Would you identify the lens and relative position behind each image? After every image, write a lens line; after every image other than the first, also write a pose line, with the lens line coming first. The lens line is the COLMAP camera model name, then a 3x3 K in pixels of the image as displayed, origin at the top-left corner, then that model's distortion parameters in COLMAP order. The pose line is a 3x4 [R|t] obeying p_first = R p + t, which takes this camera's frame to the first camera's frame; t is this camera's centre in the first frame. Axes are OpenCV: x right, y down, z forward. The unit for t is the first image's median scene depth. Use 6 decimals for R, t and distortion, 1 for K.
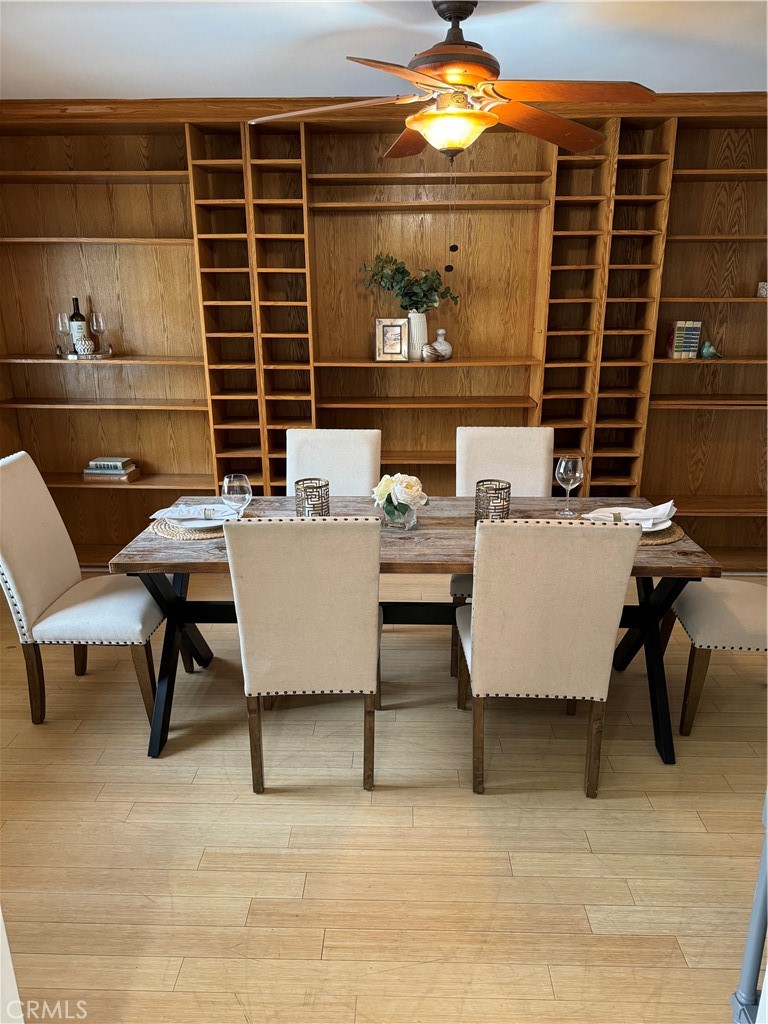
lens RADIAL K [[723.2, 0, 385.6], [0, 723.2, 518.5], [0, 0, 1]] dist [0.077715, -0.102772]
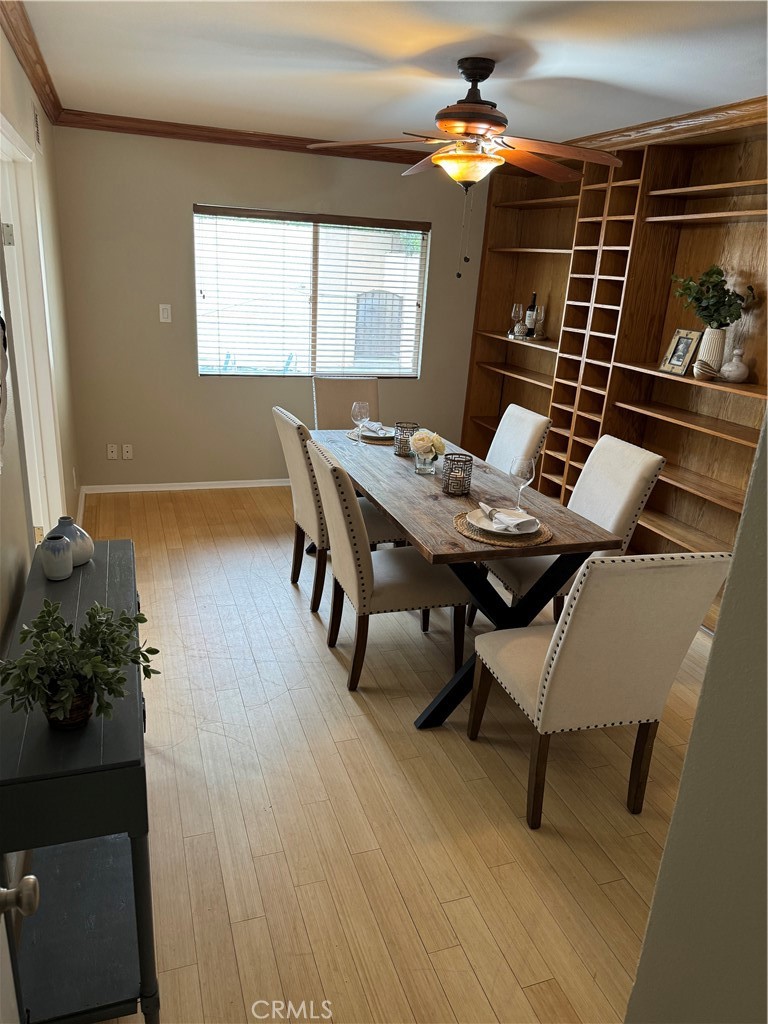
lens RADIAL K [[731.3, 0, 382.6], [0, 731.3, 540.3], [0, 0, 1]] dist [0.000778, -0.070402]
pose [[0.369615, 0.346093, -0.862325, 0.807631], [-0.327535, 0.917004, 0.227649, -0.105570], [0.869544, 0.198299, 0.452296, 0.257892]]
